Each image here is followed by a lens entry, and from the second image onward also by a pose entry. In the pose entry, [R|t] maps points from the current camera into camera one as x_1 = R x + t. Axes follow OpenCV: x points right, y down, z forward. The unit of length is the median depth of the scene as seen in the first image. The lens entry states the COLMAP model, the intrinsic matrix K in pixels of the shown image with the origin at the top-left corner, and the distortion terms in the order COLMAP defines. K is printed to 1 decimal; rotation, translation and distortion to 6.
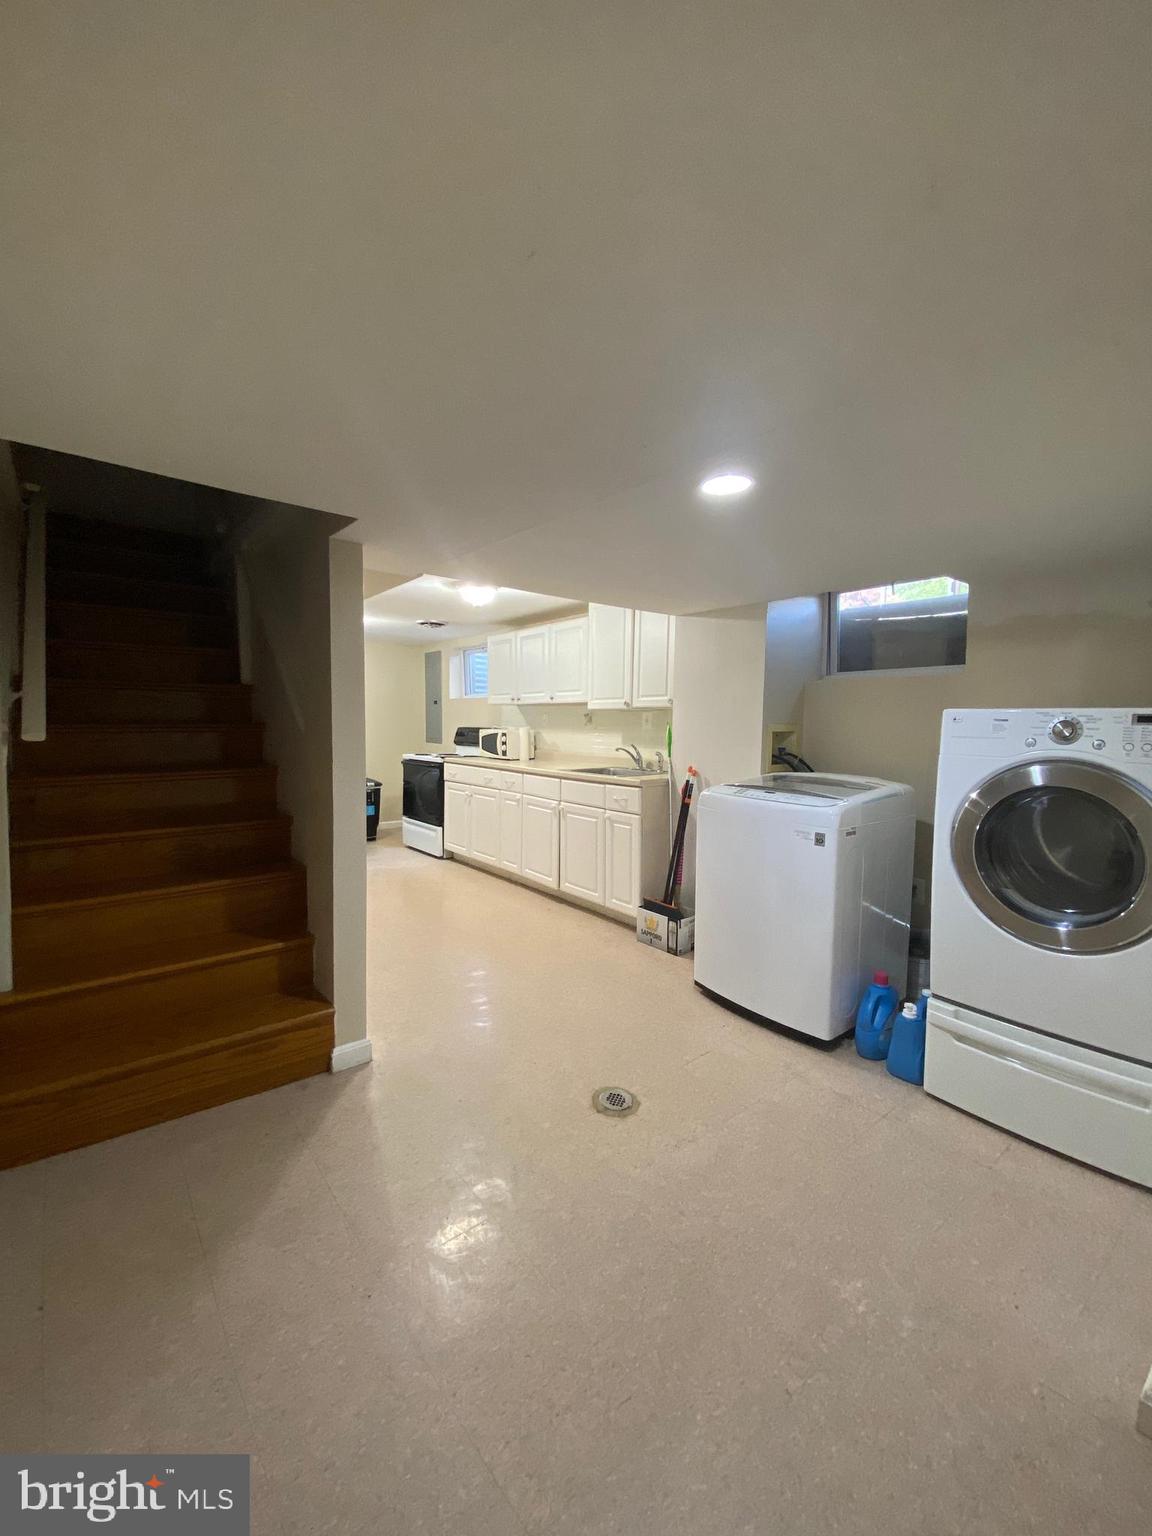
lens RADIAL K [[627.2, 0, 576.0], [0, 627.2, 768.0], [0, 0, 1]] dist [0.010674, -0.000309]
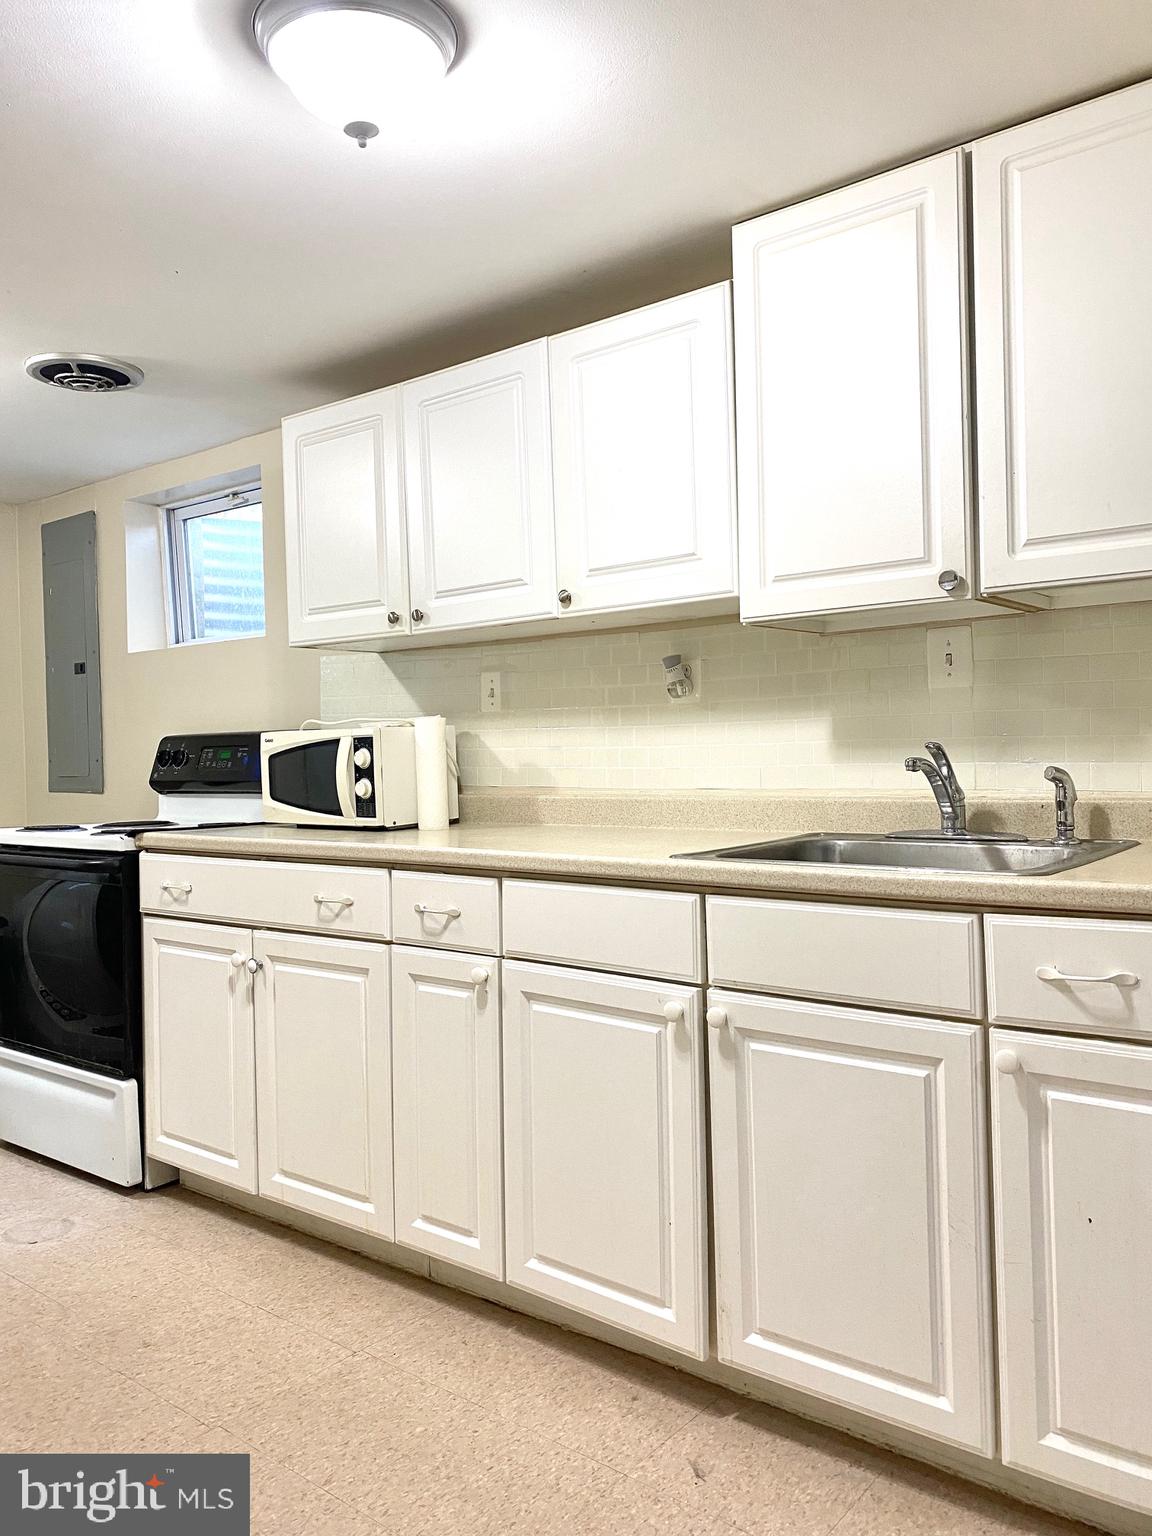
lens RADIAL K [[1165.4, 0, 574.7], [0, 1165.4, 757.3], [0, 0, 1]] dist [0.004984, -0.003276]
pose [[0.976300, -0.038803, 0.212916, -0.133085], [0.053134, 0.996661, -0.062001, -0.008270], [-0.209800, 0.071845, 0.975101, 0.455711]]
